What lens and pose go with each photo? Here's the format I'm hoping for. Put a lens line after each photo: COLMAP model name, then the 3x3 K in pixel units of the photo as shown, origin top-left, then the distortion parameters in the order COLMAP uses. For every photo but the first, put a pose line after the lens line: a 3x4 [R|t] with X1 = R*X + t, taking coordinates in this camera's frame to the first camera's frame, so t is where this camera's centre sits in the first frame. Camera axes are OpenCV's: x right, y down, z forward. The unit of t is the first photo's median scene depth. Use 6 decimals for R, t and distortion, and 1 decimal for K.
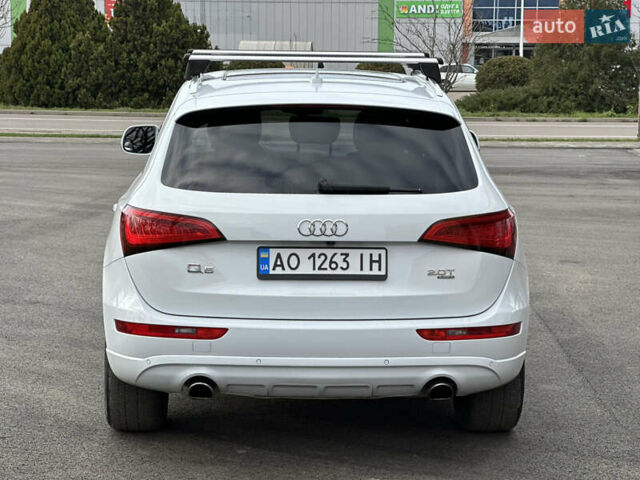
lens RADIAL K [[1411.9, 0, 320.0], [0, 1411.9, 240.0], [0, 0, 1]] dist [-0.014538, 2.568896]
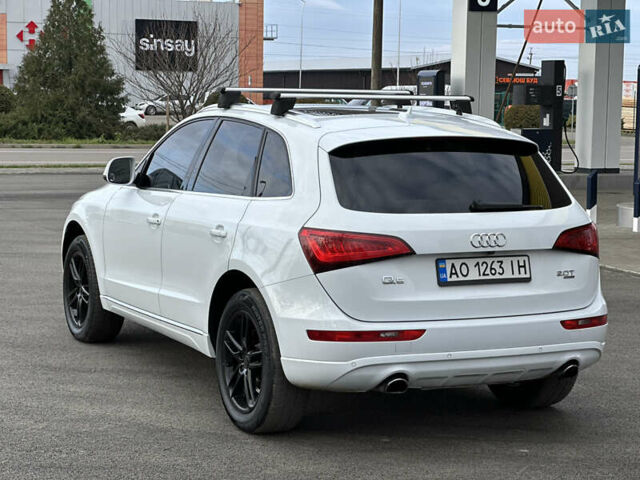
lens RADIAL K [[1411.9, 0, 320.0], [0, 1411.9, 240.0], [0, 0, 1]] dist [-0.014538, 2.568896]
pose [[0.912709, -0.038666, 0.406777, -0.606128], [0.045986, 0.998908, -0.008231, -0.005423], [-0.406015, 0.026218, 0.913490, -0.029767]]
